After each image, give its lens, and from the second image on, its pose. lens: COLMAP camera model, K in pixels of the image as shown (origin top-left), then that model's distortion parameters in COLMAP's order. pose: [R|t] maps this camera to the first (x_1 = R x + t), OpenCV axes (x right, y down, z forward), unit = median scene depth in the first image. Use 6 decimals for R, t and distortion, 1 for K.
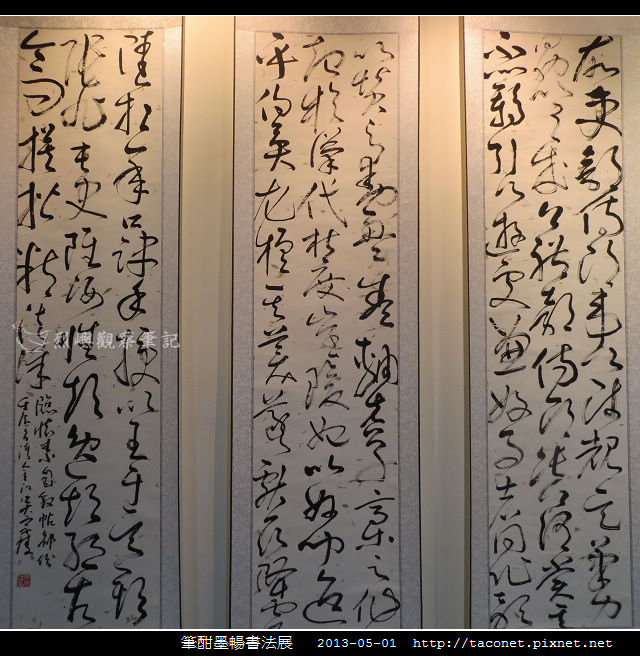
lens RADIAL K [[506.1, 0, 322.5], [0, 506.1, 328.6], [0, 0, 1]] dist [-0.029009, -0.001067]
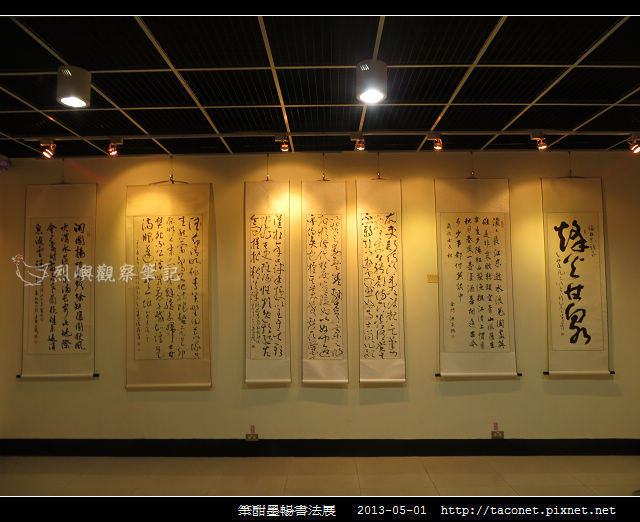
lens RADIAL K [[476.5, 0, 318.7], [0, 476.5, 259.4], [0, 0, 1]] dist [-0.029012, 0.001528]
pose [[0.997861, -0.012579, -0.064154, 0.213325], [0.010023, 0.999149, -0.040007, -0.062038], [0.064603, 0.039278, 0.997138, -2.909357]]
